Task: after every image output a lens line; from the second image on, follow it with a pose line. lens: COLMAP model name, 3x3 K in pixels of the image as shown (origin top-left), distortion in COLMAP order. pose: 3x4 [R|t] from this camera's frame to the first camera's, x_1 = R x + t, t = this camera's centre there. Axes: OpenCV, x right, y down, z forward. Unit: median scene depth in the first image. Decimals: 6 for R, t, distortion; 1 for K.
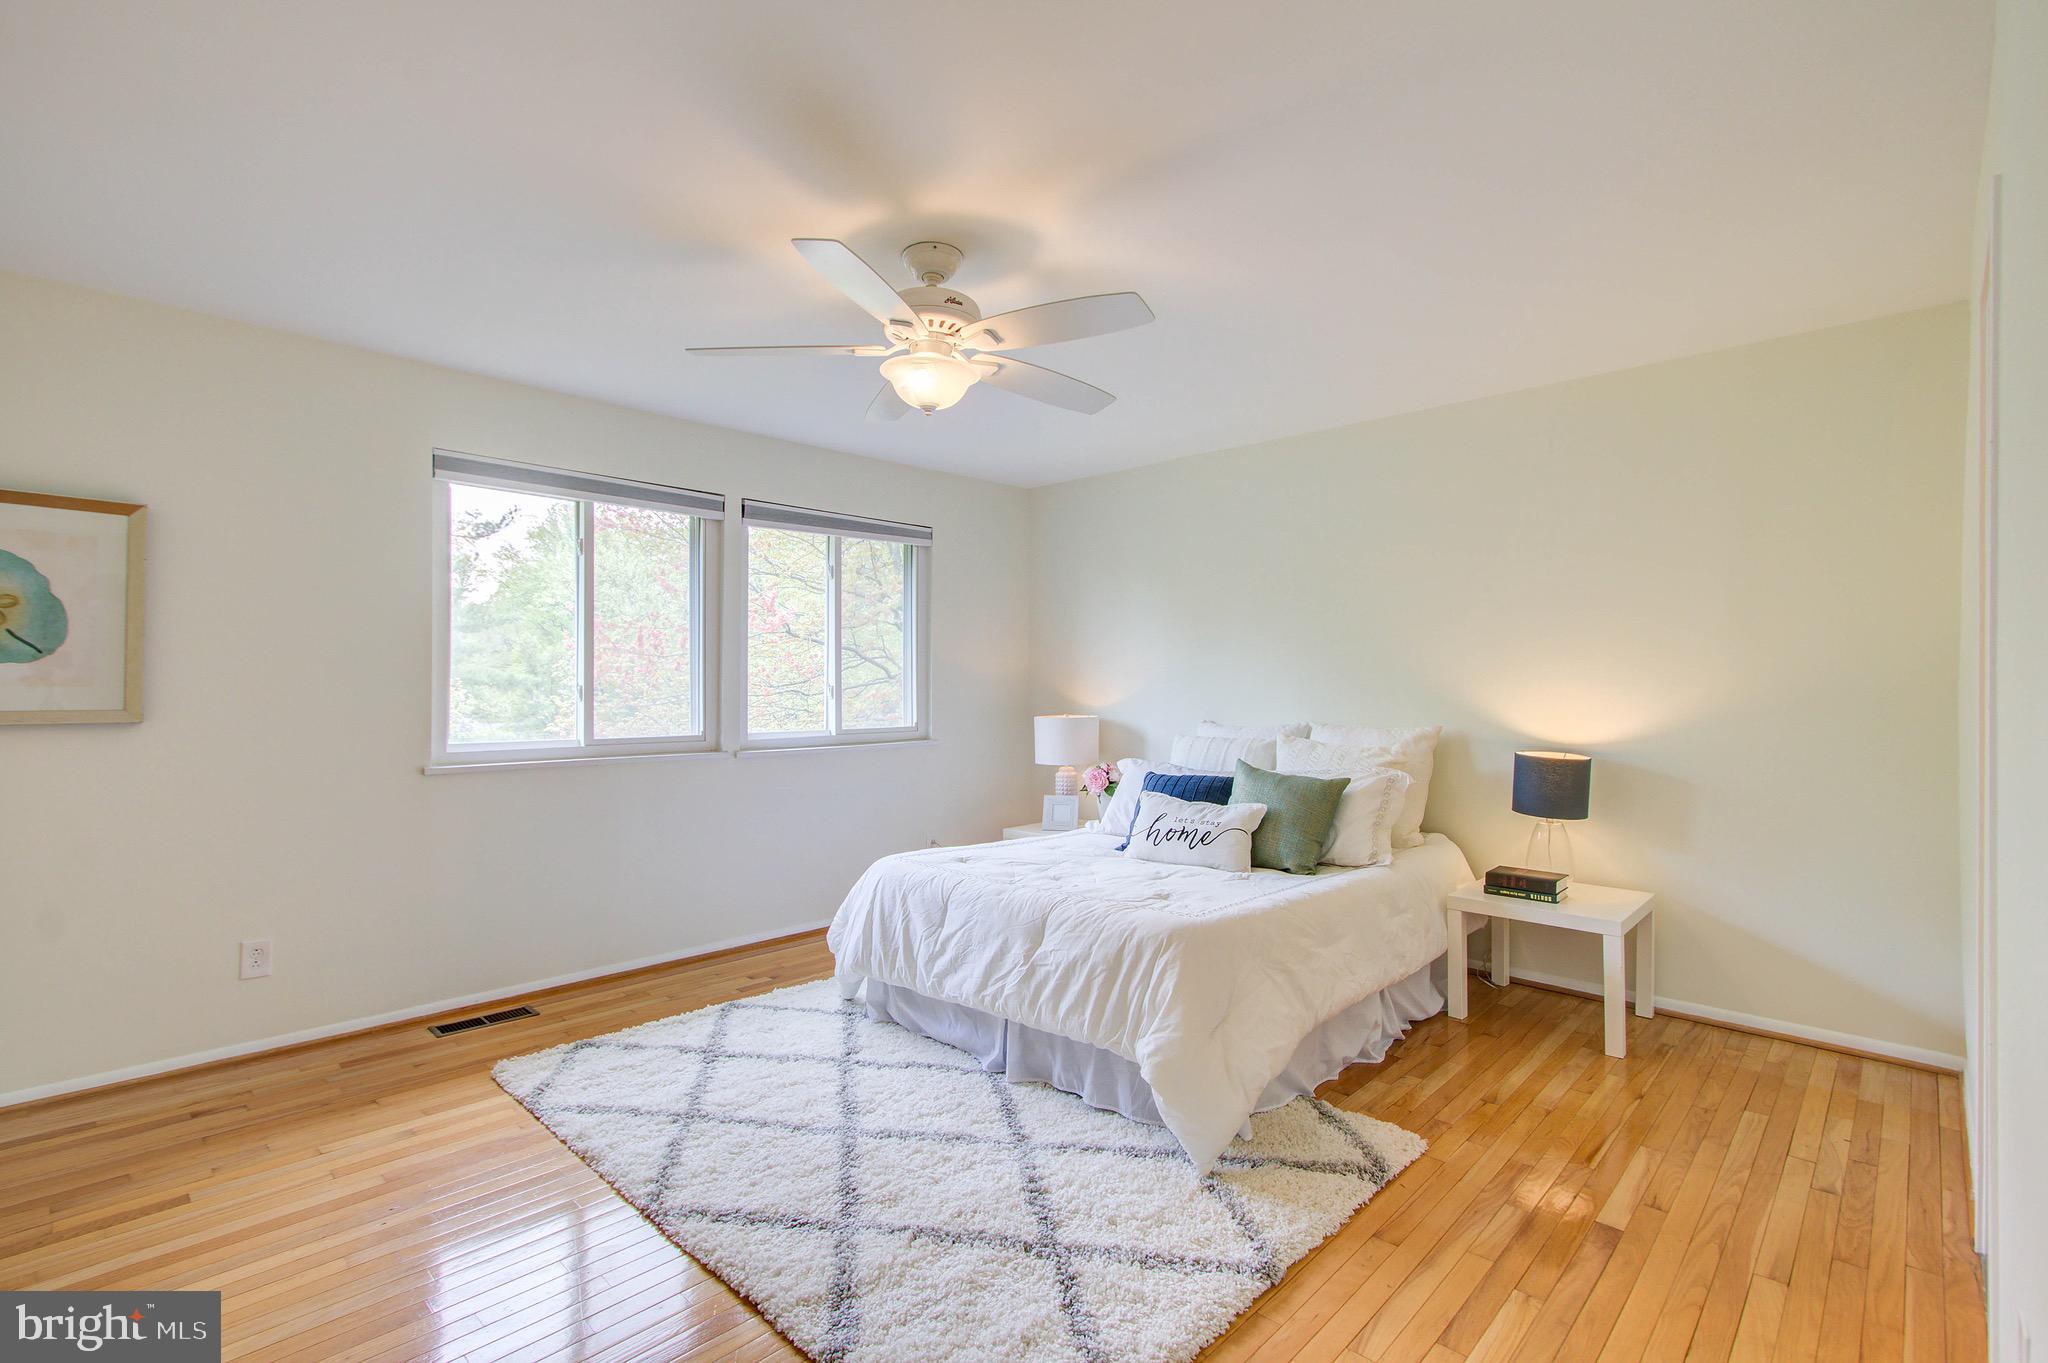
lens RADIAL K [[935.7, 0, 1012.8], [0, 935.7, 681.7], [0, 0, 1]] dist [0.002434, 0.000657]
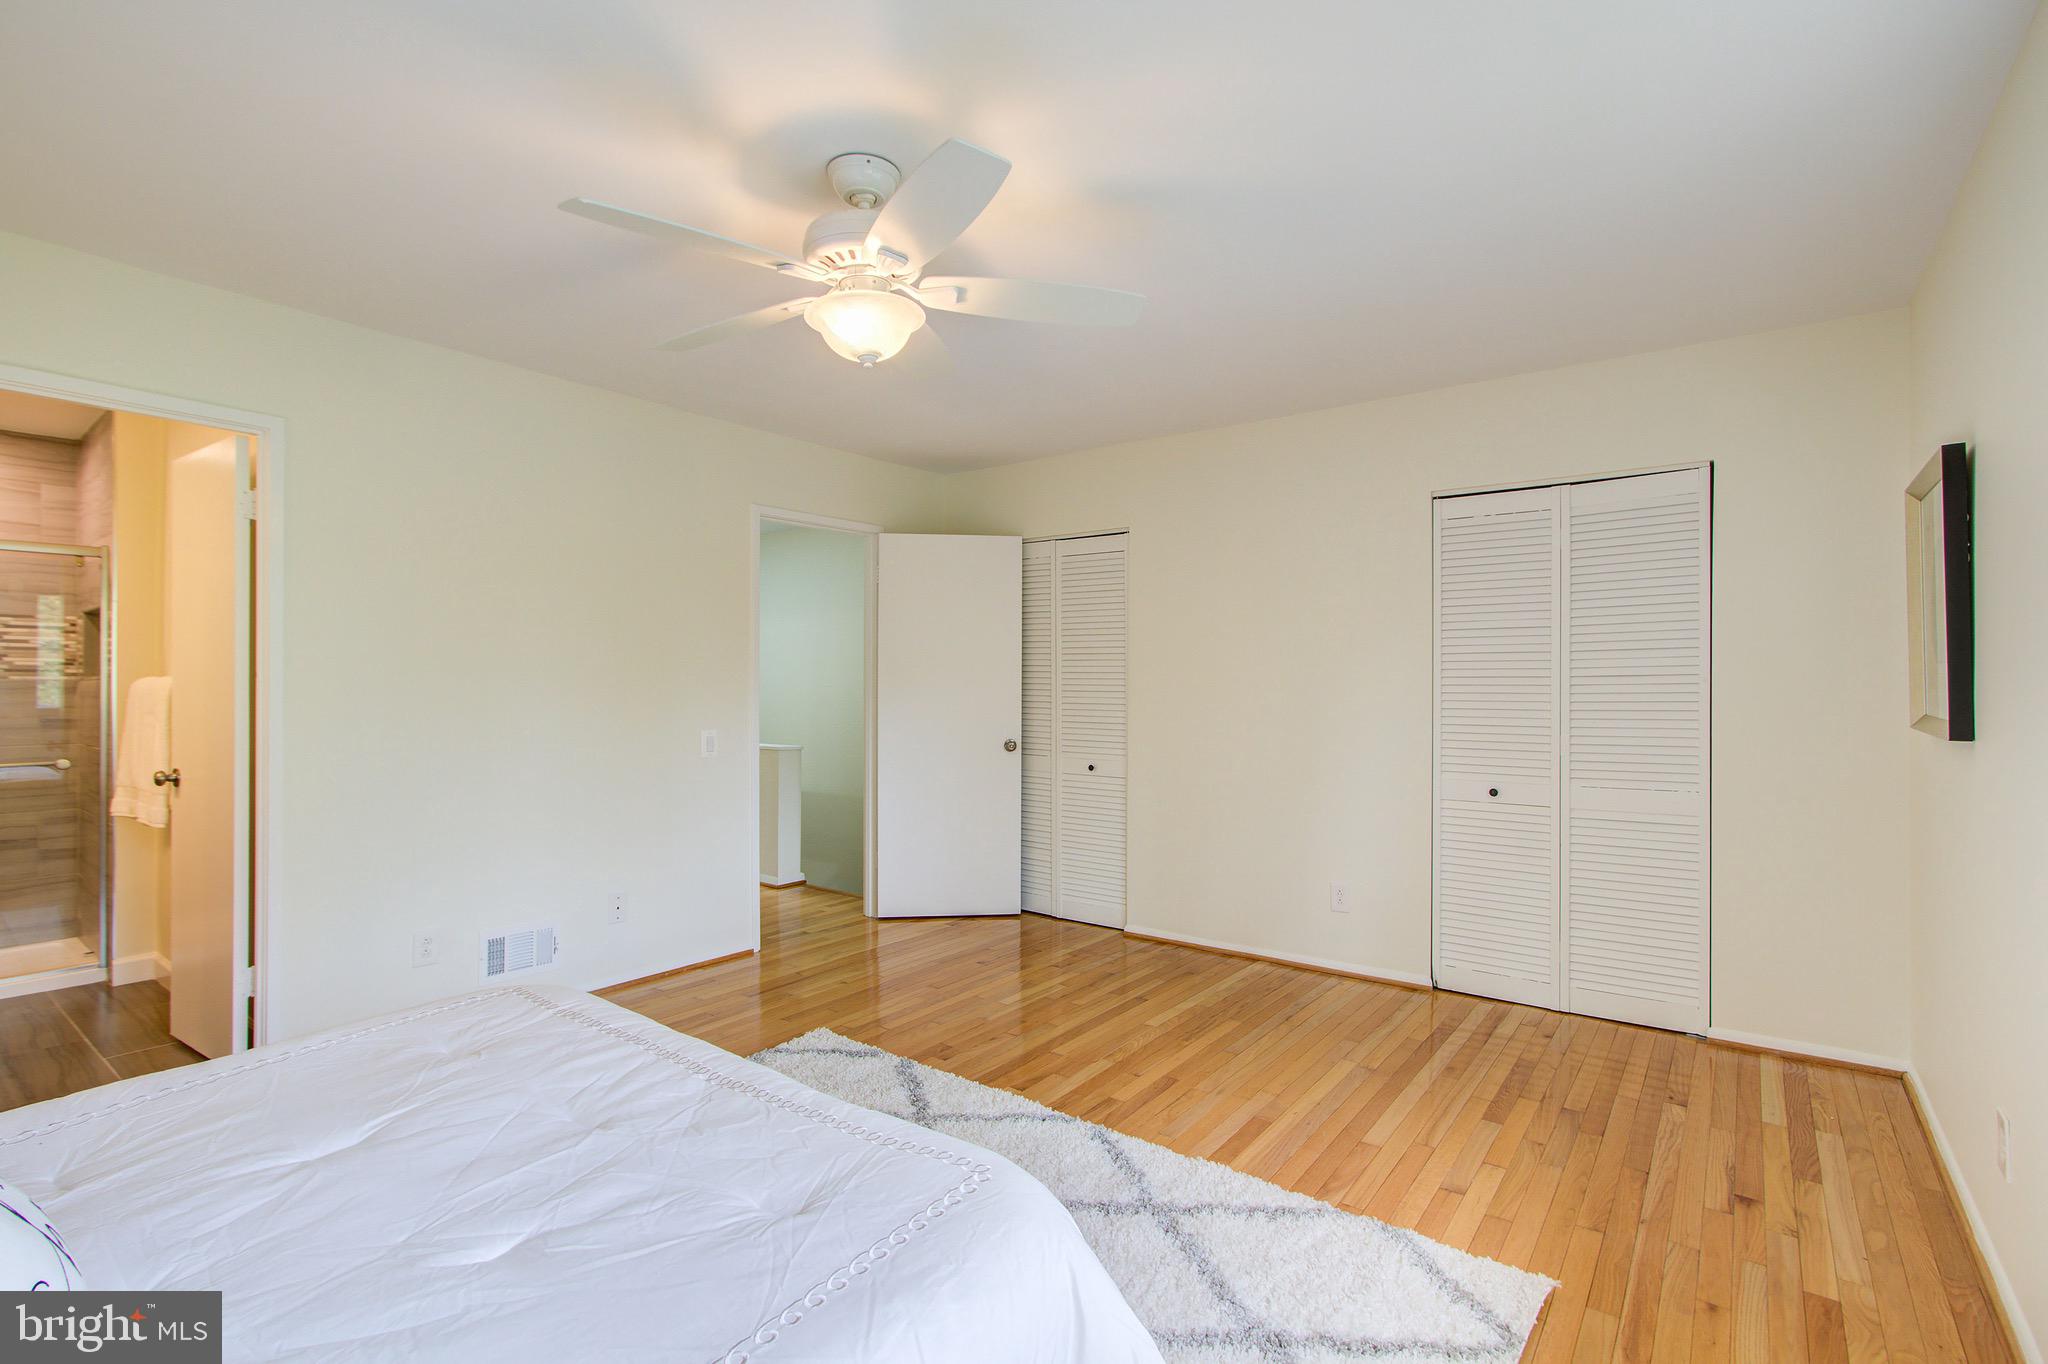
lens RADIAL K [[935.7, 0, 1019.7], [0, 935.7, 679.0], [0, 0, 1]] dist [0.002434, 0.000657]
pose [[-0.992586, 0.004682, -0.121458, -0.116697], [0.005010, 0.999985, -0.002398, -0.010301], [0.121445, -0.002988, -0.992594, 1.751597]]
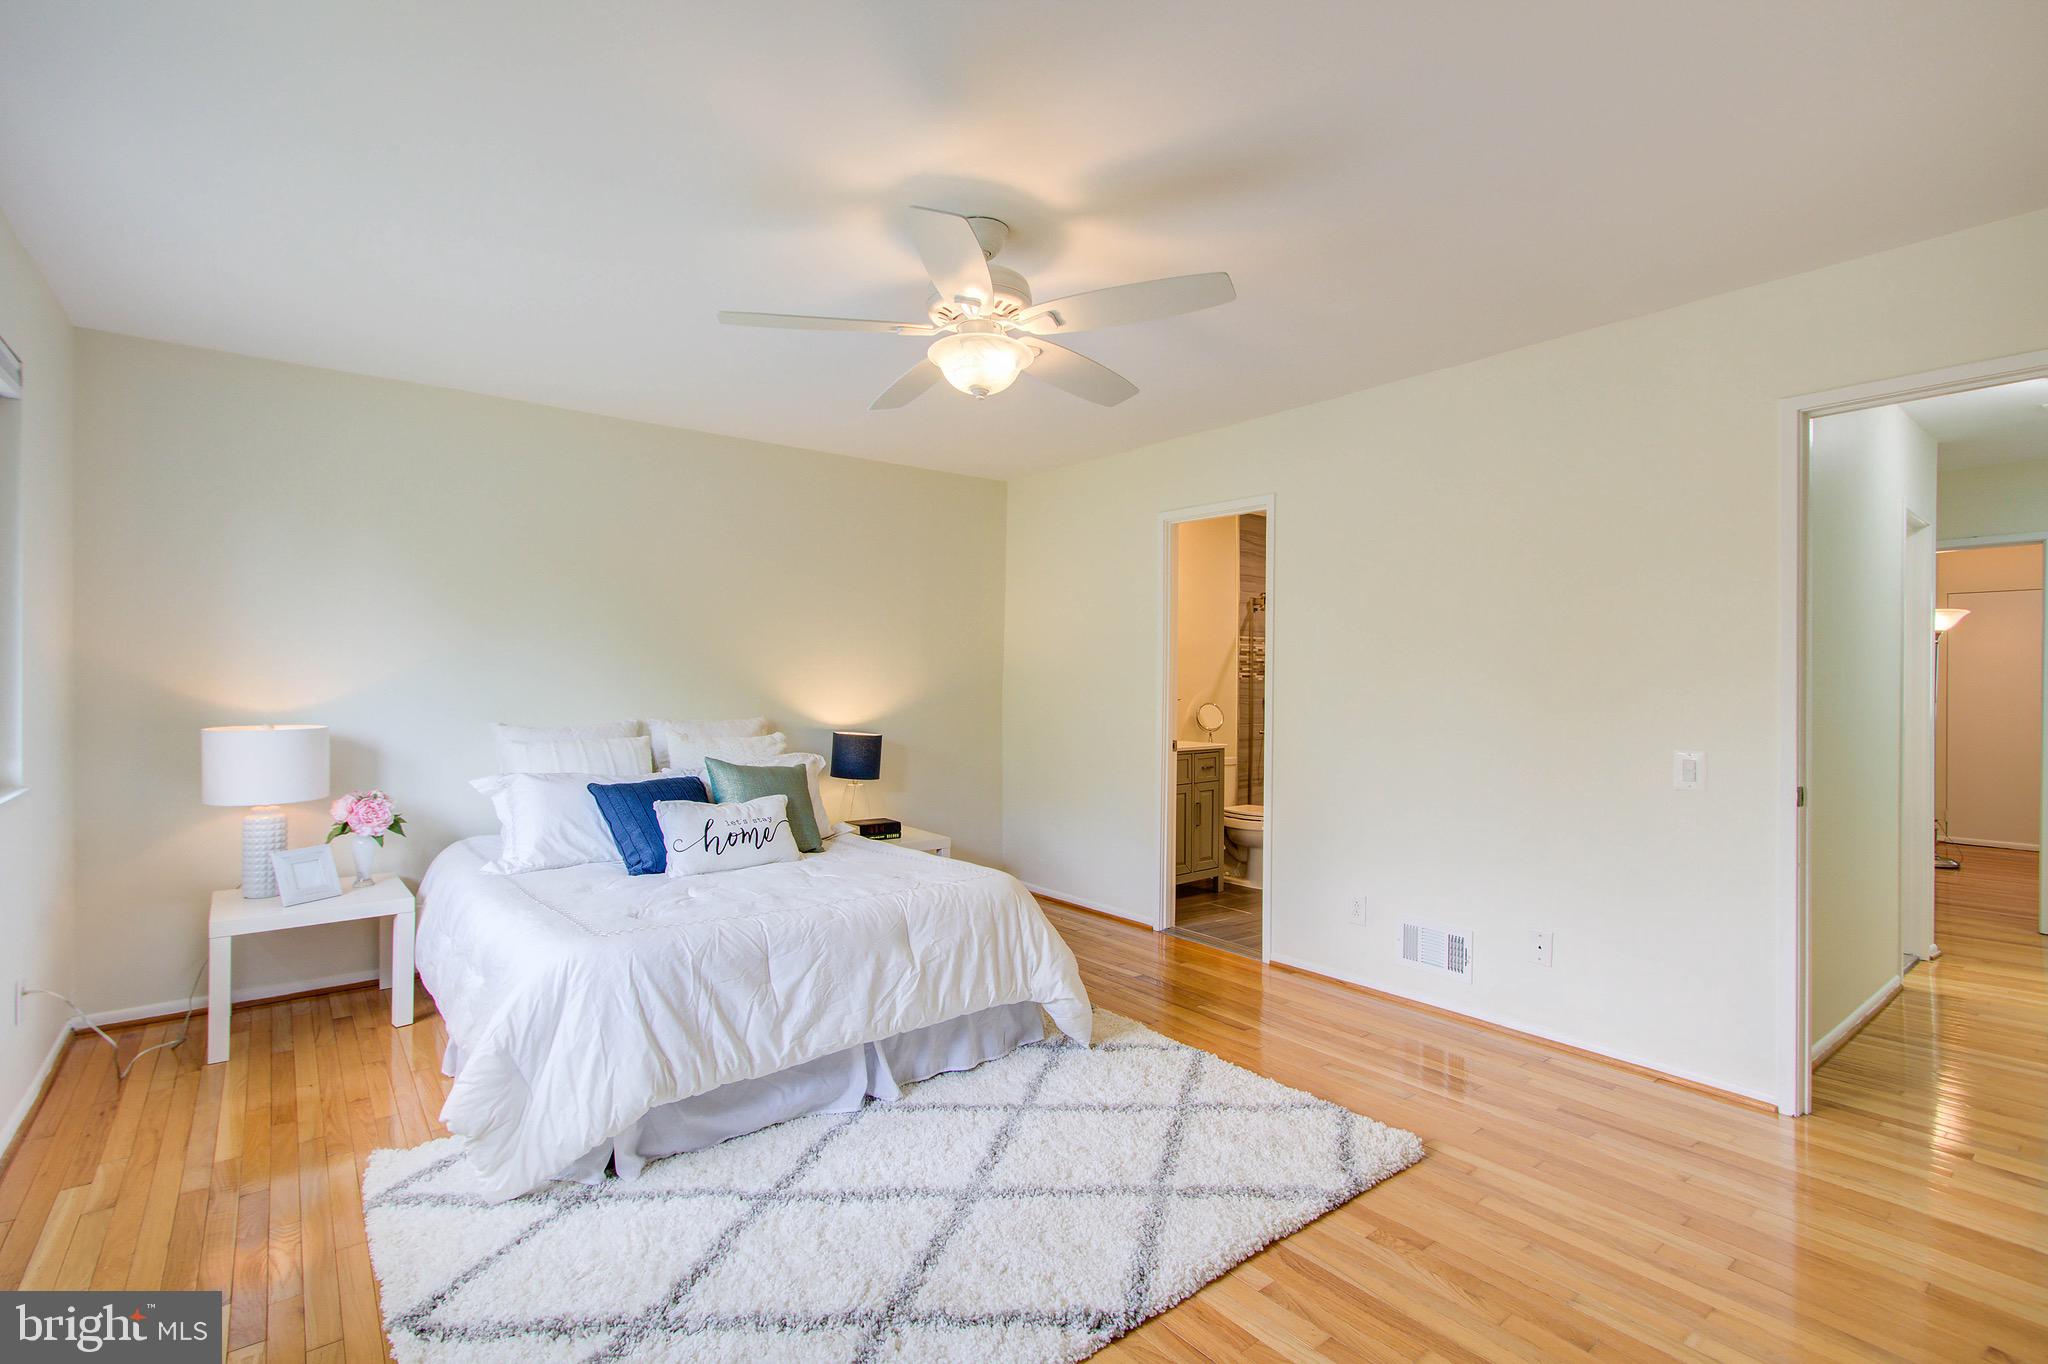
lens RADIAL K [[935.7, 0, 1008.4], [0, 935.7, 679.8], [0, 0, 1]] dist [0.002434, 0.000657]
pose [[0.125143, 0.007499, 0.992110, -0.968377], [-0.016855, 0.999843, -0.005431, 0.004583], [-0.991996, -0.016043, 0.125250, 0.802532]]
